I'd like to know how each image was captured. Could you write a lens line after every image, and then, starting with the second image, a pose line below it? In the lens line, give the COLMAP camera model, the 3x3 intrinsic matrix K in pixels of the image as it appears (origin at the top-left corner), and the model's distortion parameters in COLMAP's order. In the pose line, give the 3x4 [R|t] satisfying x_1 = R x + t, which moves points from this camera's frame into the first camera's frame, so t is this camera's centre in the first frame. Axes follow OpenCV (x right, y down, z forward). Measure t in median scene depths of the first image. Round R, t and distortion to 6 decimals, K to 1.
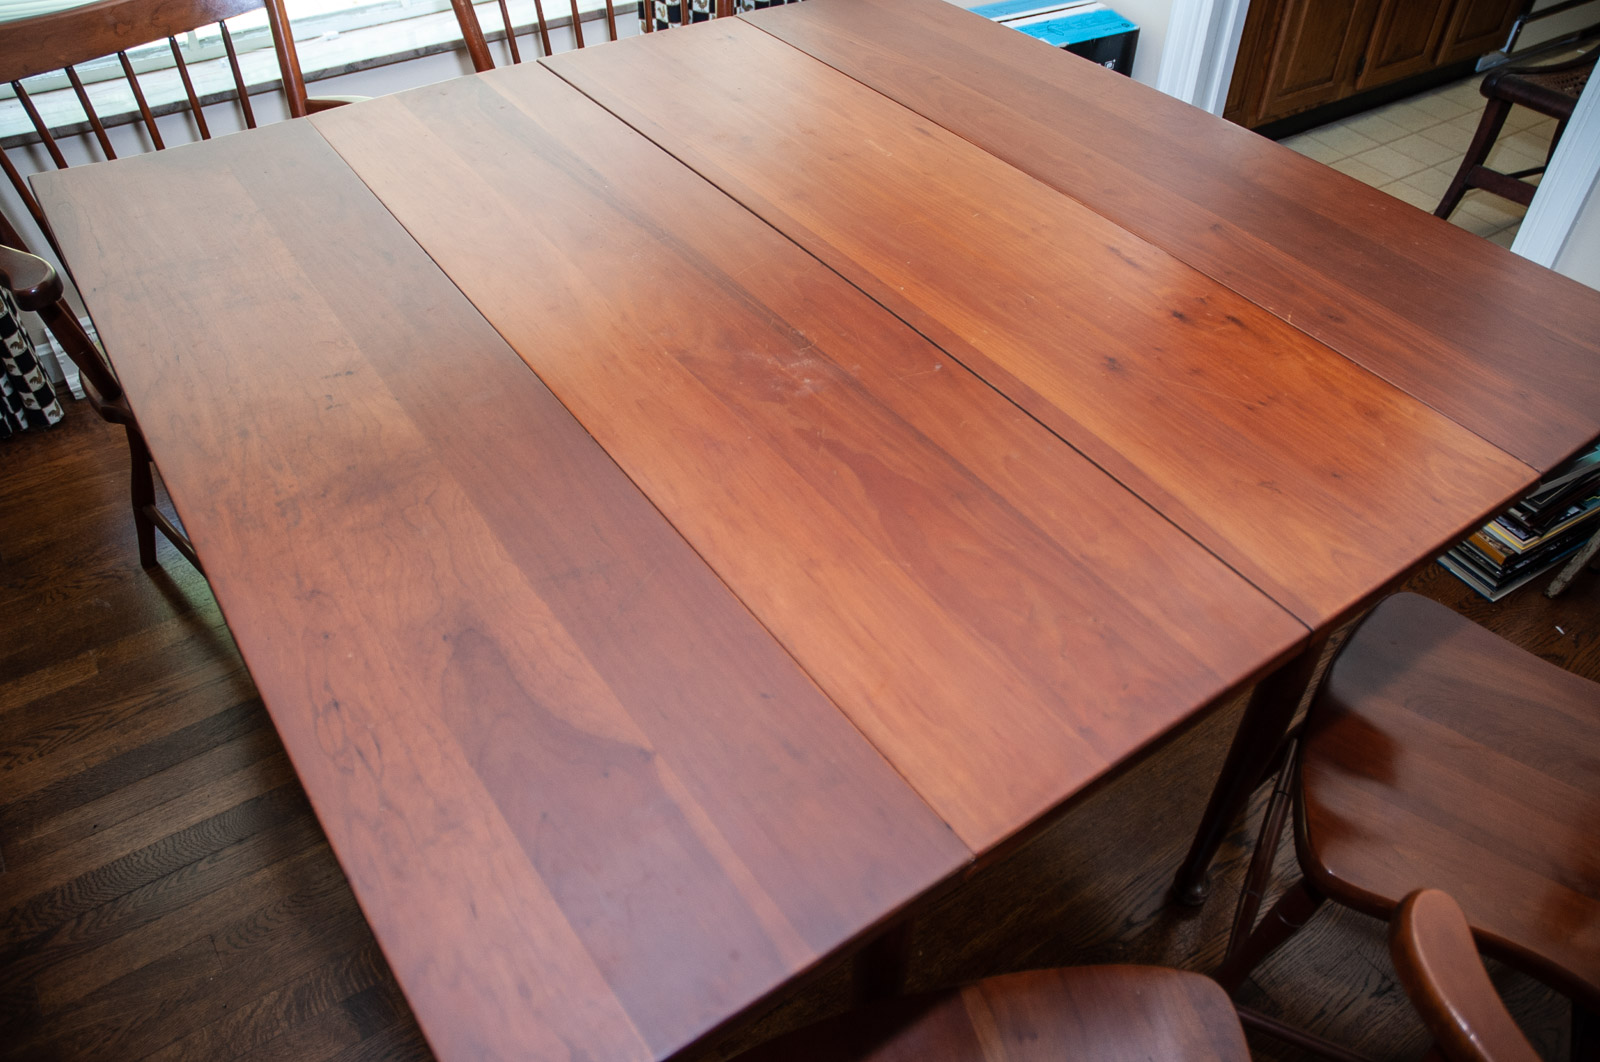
lens RADIAL K [[1219.8, 0, 800.0], [0, 1219.8, 531.0], [0, 0, 1]] dist [-0.159013, 0.141036]
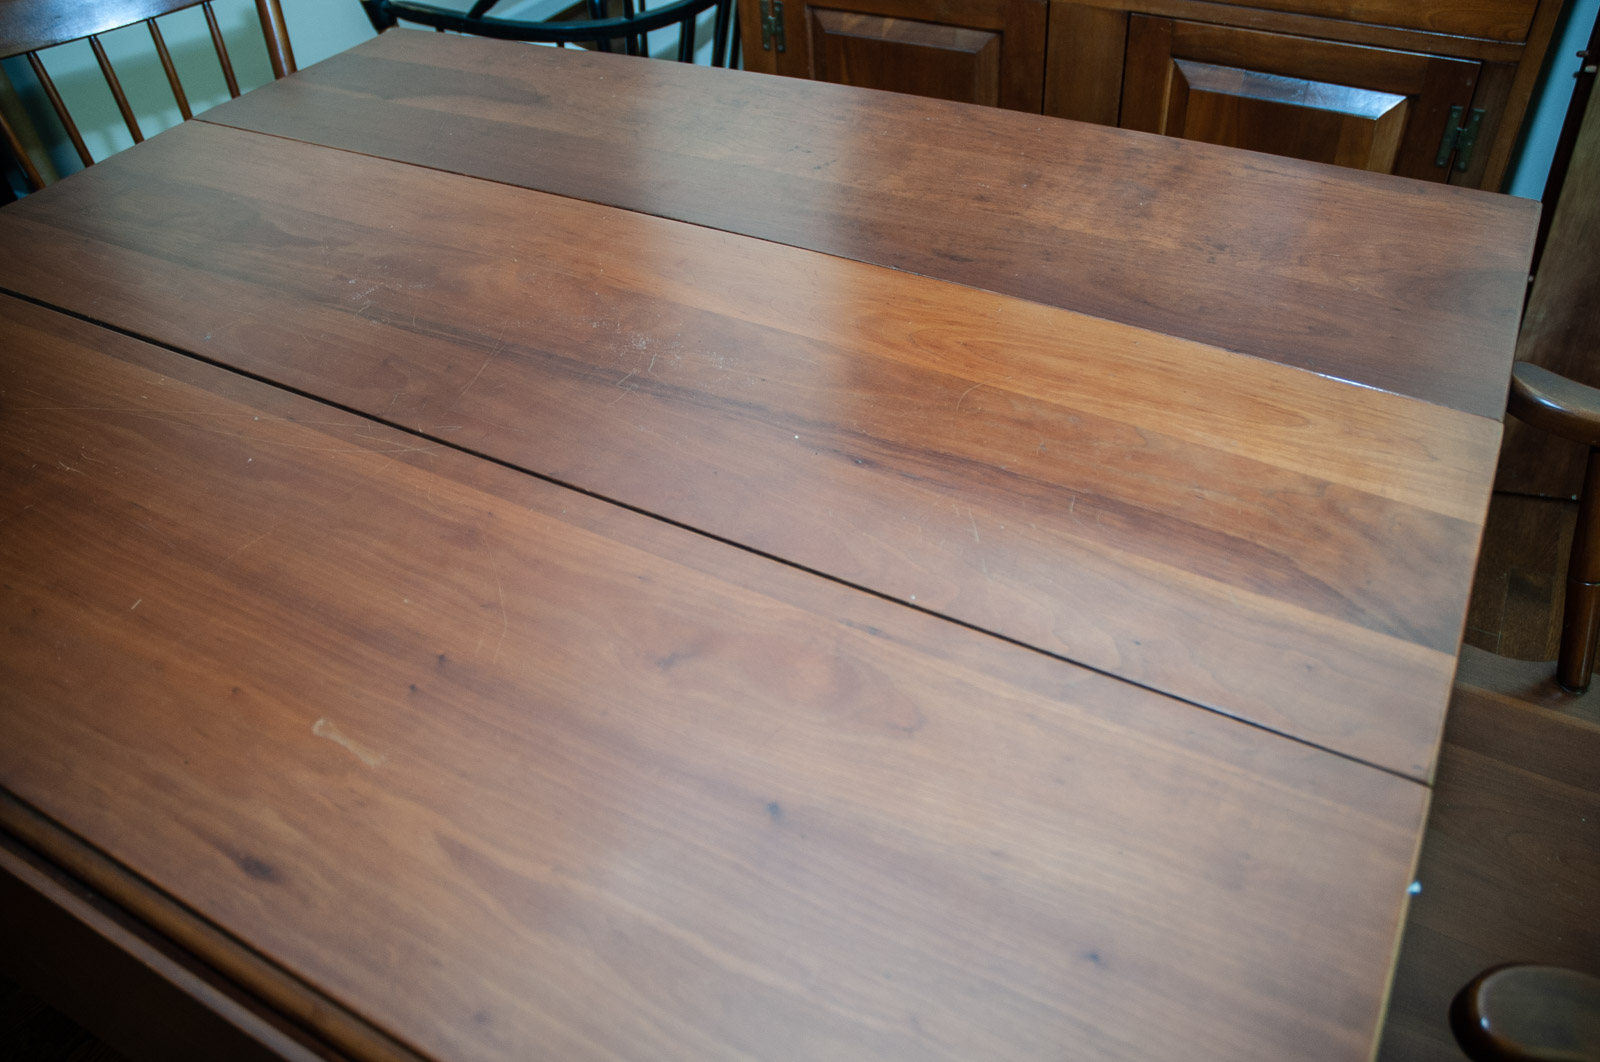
lens RADIAL K [[1255.0, 0, 800.0], [0, 1255.0, 531.0], [0, 0, 1]] dist [-0.174053, 0.135648]
pose [[-0.901298, 0.294531, -0.317669, 0.053817], [-0.271495, 0.187381, 0.944023, -1.151011], [0.337569, 0.937091, -0.088922, 1.523017]]
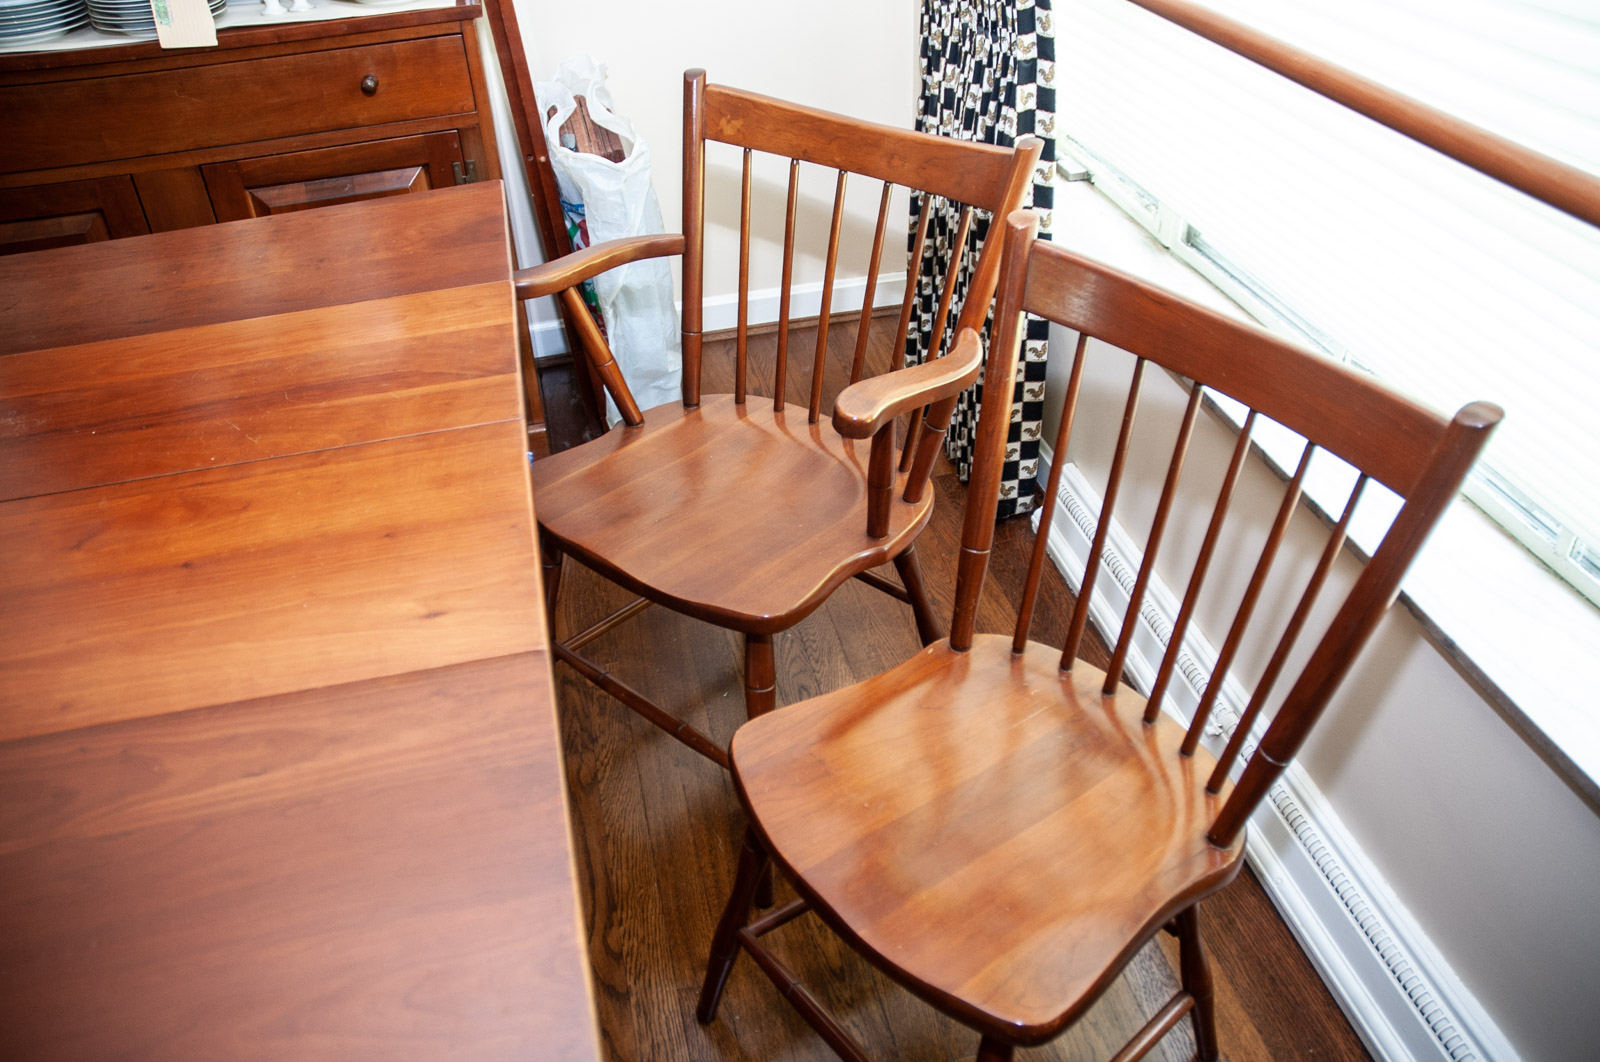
lens RADIAL K [[1219.8, 0, 800.0], [0, 1219.8, 531.0], [0, 0, 1]] dist [-0.159013, 0.141036]
pose [[-0.374449, 0.527737, -0.762418, 0.425847], [-0.593948, 0.494899, 0.634272, -1.457756], [0.712049, 0.690339, 0.128134, 1.792517]]
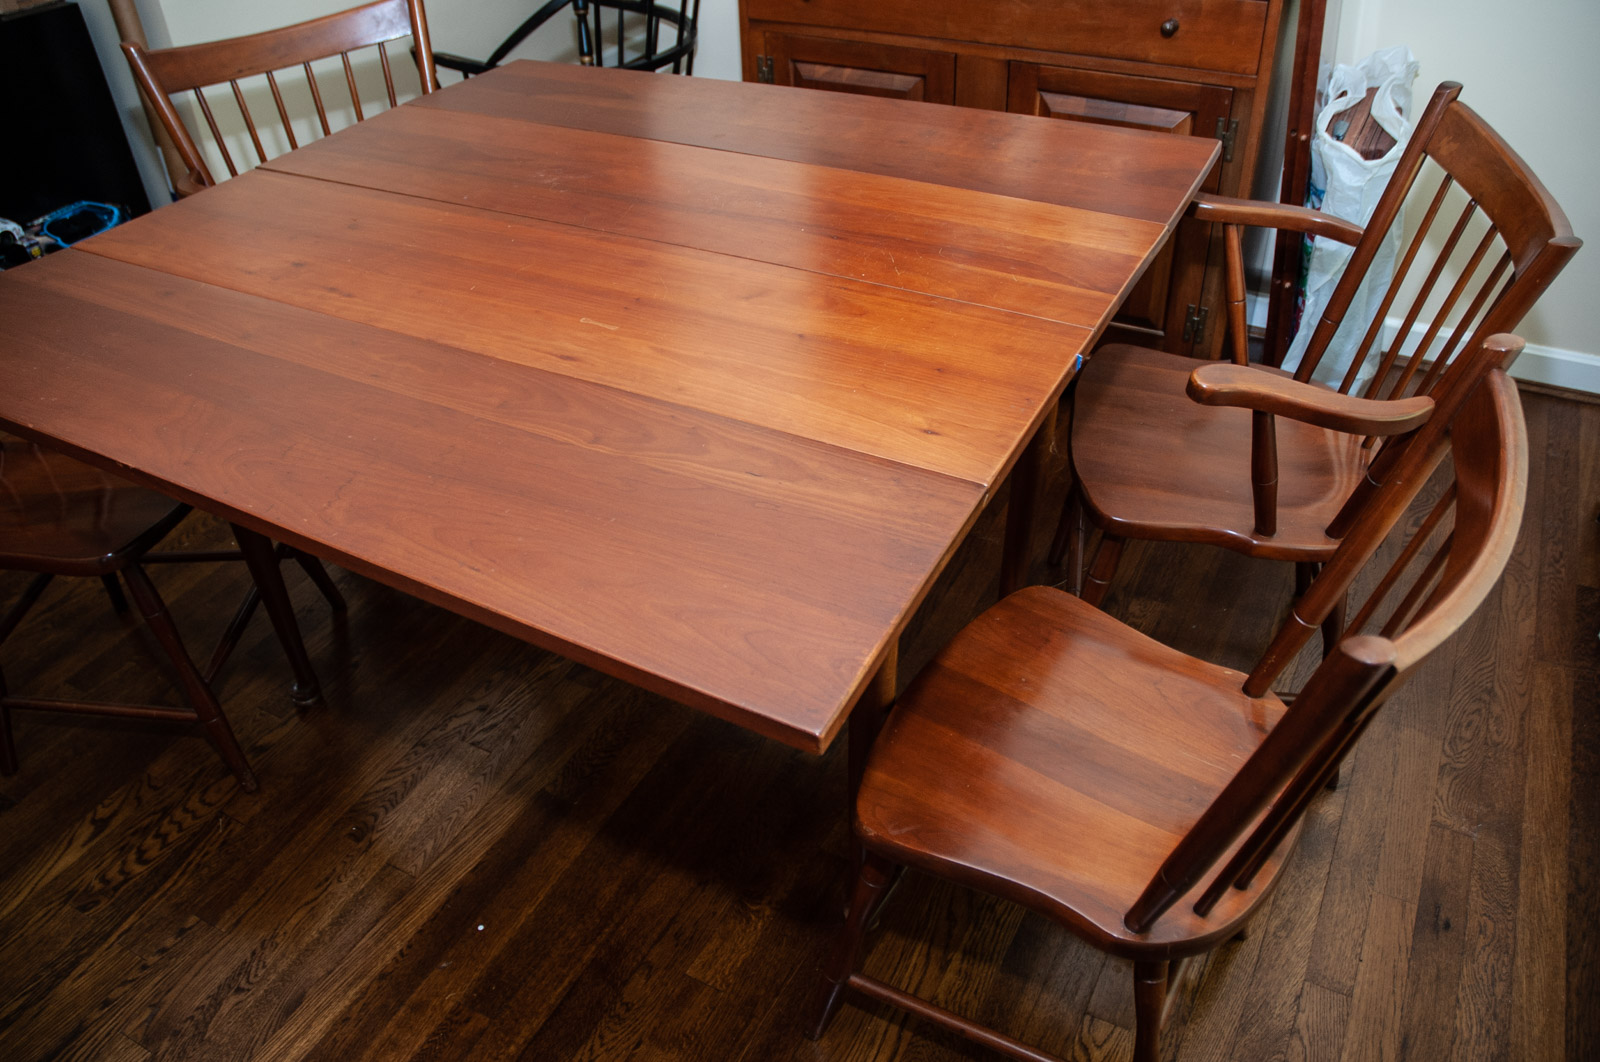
lens RADIAL K [[1219.8, 0, 800.0], [0, 1219.8, 531.0], [0, 0, 1]] dist [-0.159013, 0.141036]
pose [[-0.890081, 0.266615, -0.369693, 0.444693], [-0.304486, 0.255762, 0.917537, -1.693669], [0.339183, 0.929248, -0.146469, 1.964584]]
